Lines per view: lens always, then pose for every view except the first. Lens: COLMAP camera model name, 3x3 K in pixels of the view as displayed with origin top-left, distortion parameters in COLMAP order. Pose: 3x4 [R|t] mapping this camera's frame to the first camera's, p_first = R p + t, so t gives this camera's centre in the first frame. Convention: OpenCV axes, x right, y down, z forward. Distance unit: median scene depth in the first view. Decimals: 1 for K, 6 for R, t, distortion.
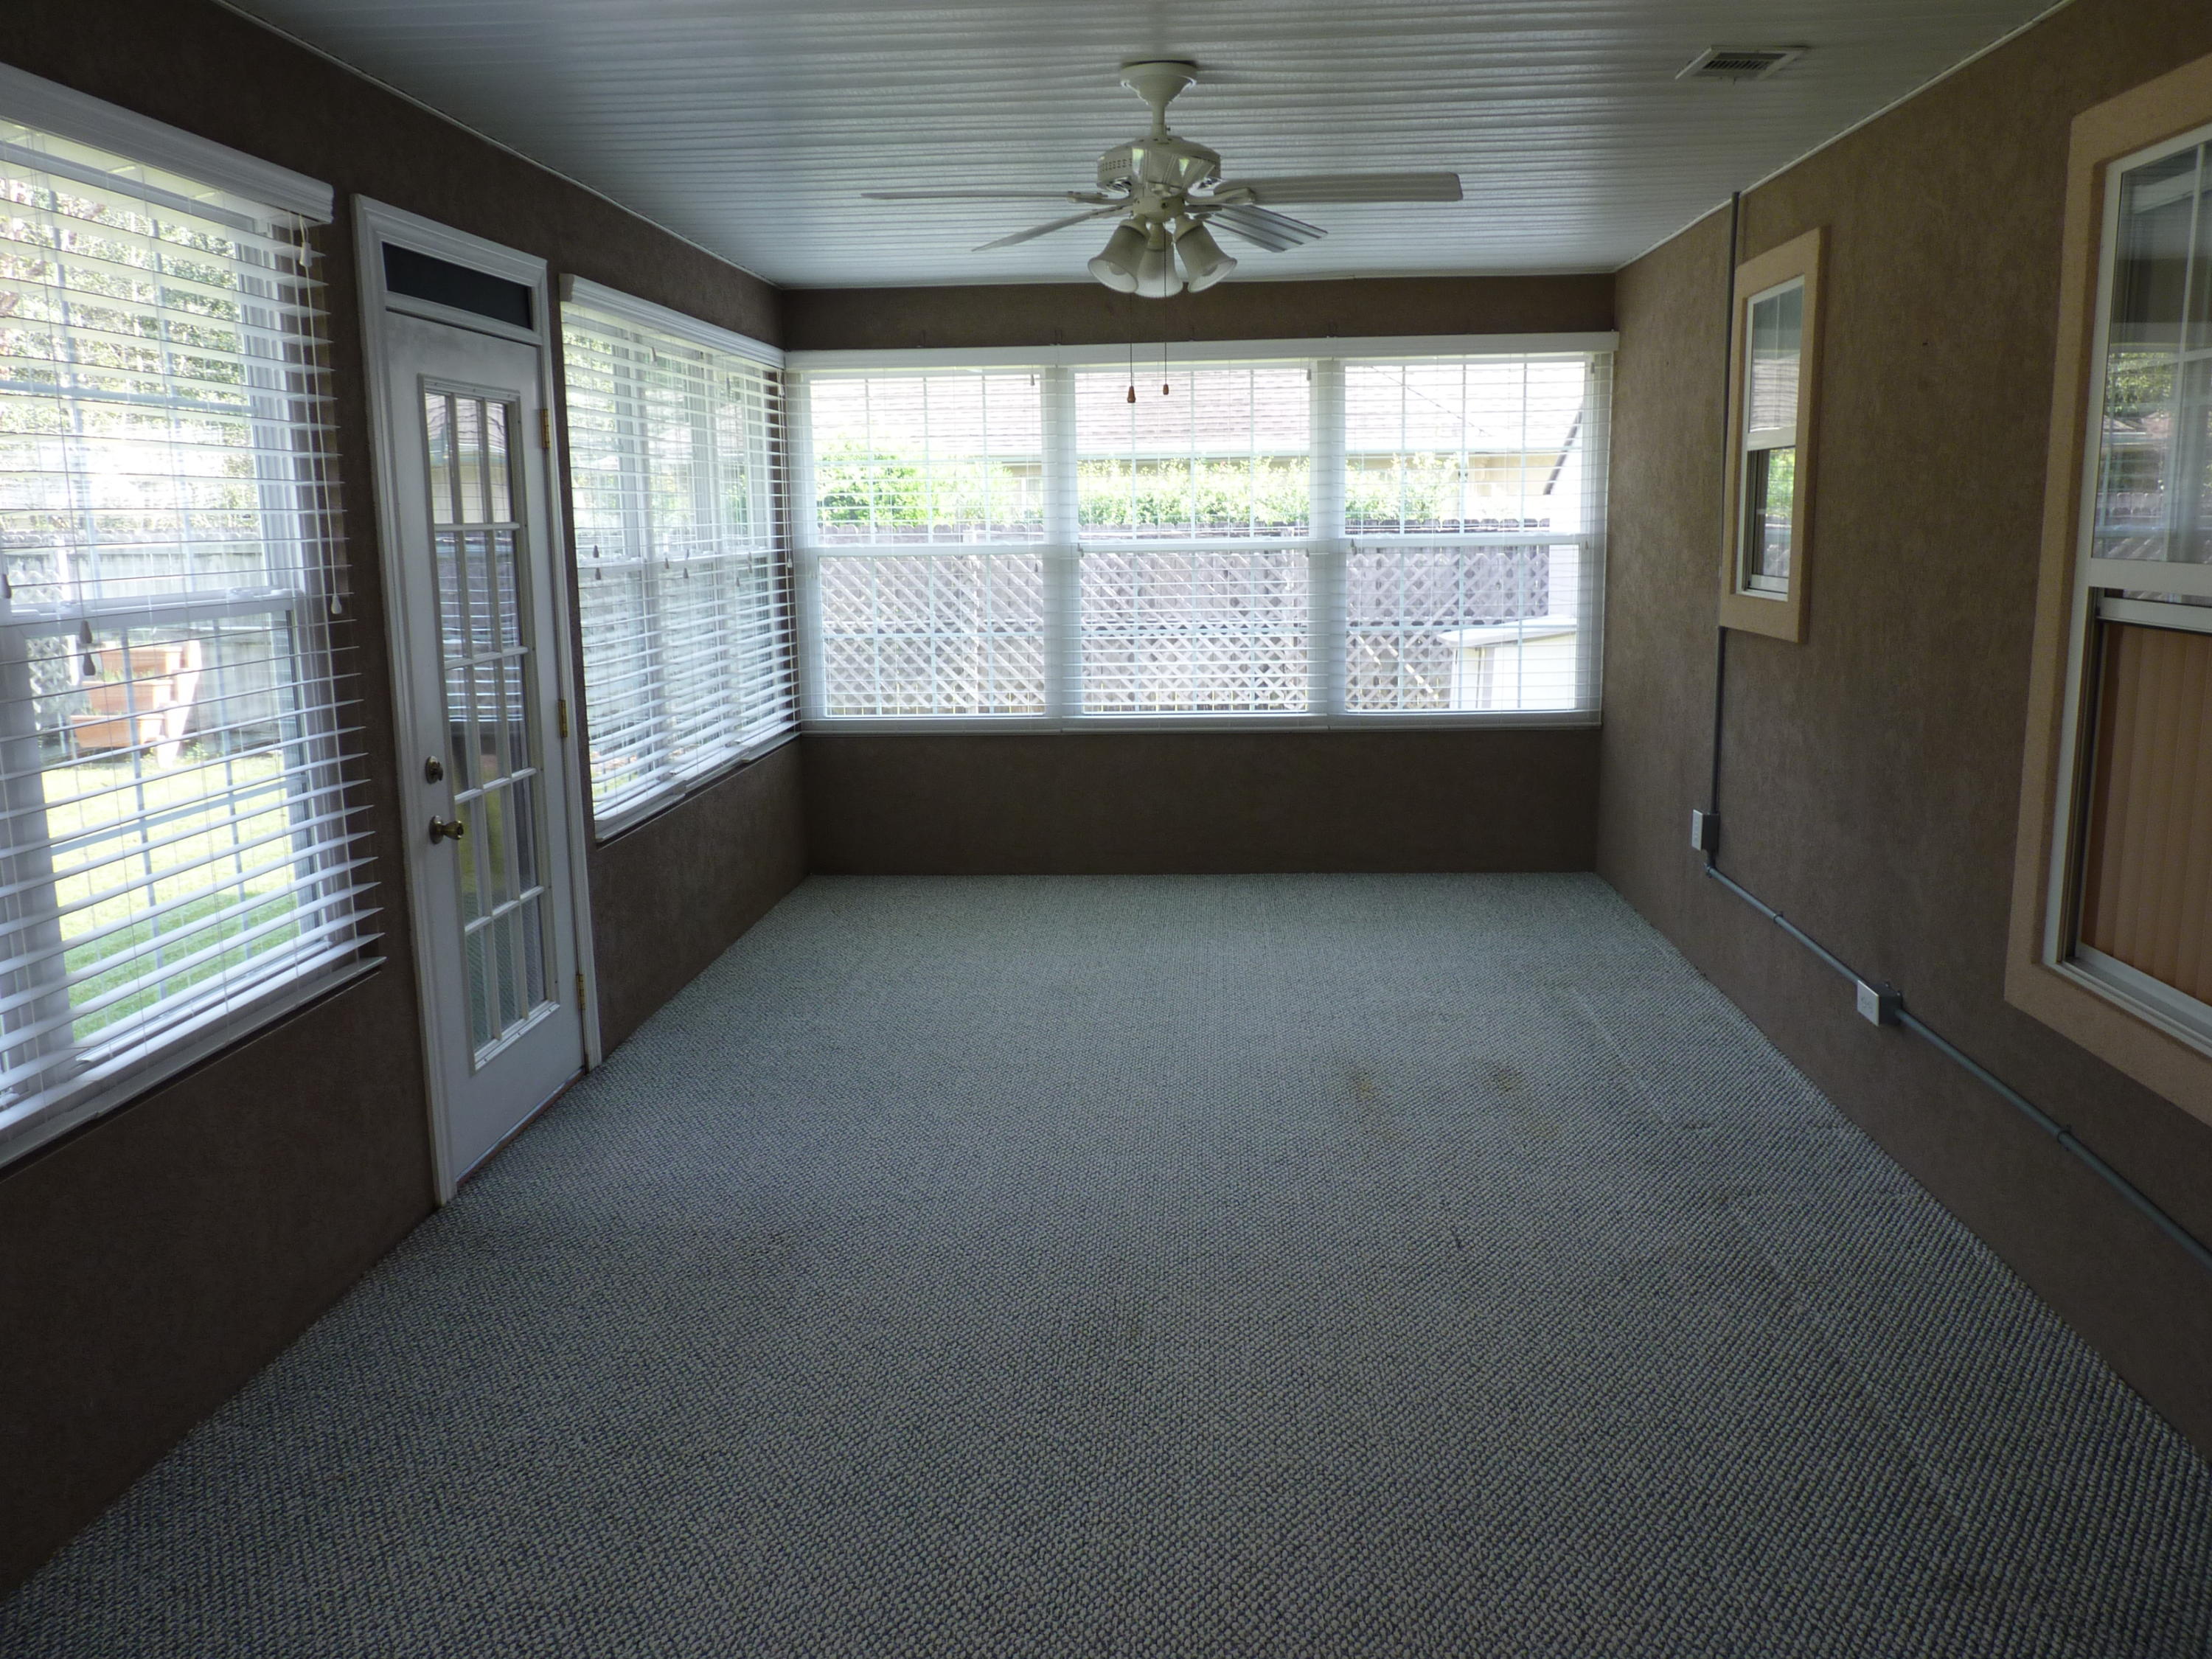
lens RADIAL K [[1776.3, 0, 1088.1], [0, 1776.3, 834.1], [0, 0, 1]] dist [-0.032142, 0.017037]
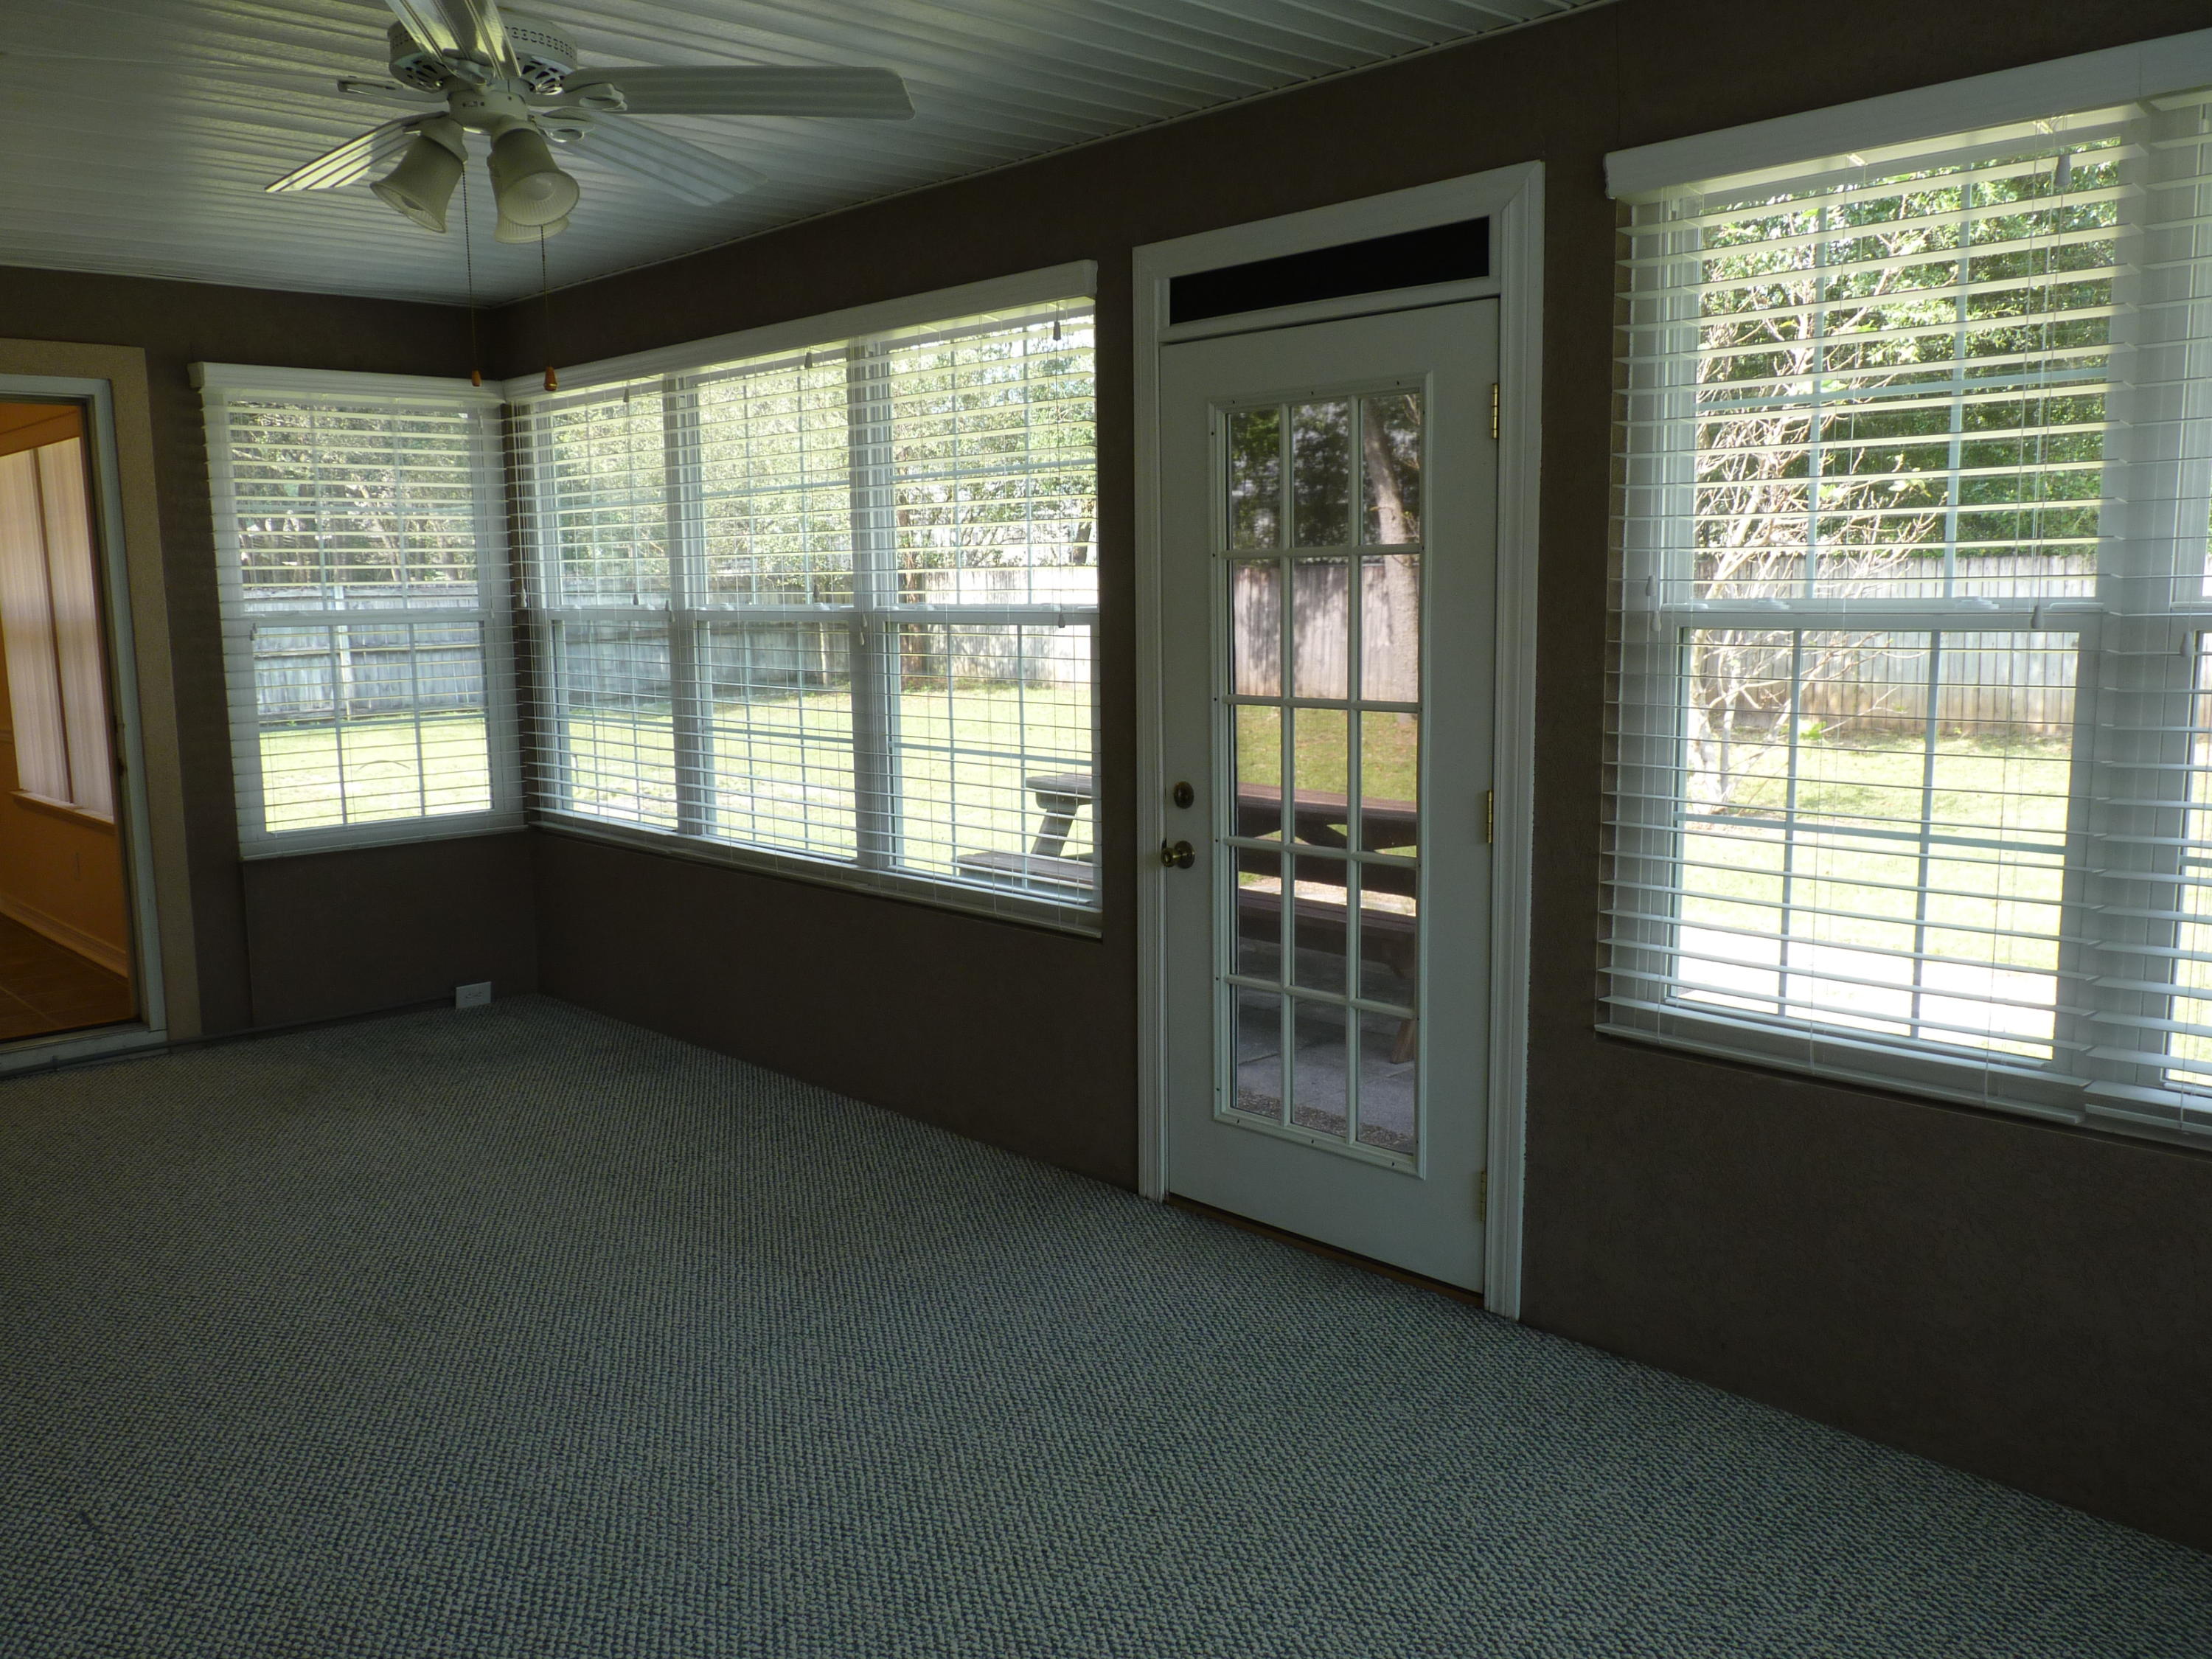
lens RADIAL K [[1776.3, 0, 1088.1], [0, 1776.3, 834.1], [0, 0, 1]] dist [-0.032142, 0.017037]
pose [[-0.690634, 0.131886, -0.711077, 0.288482], [-0.095451, 0.958007, 0.270392, -0.210280], [0.716877, 0.254615, -0.649044, 1.201319]]
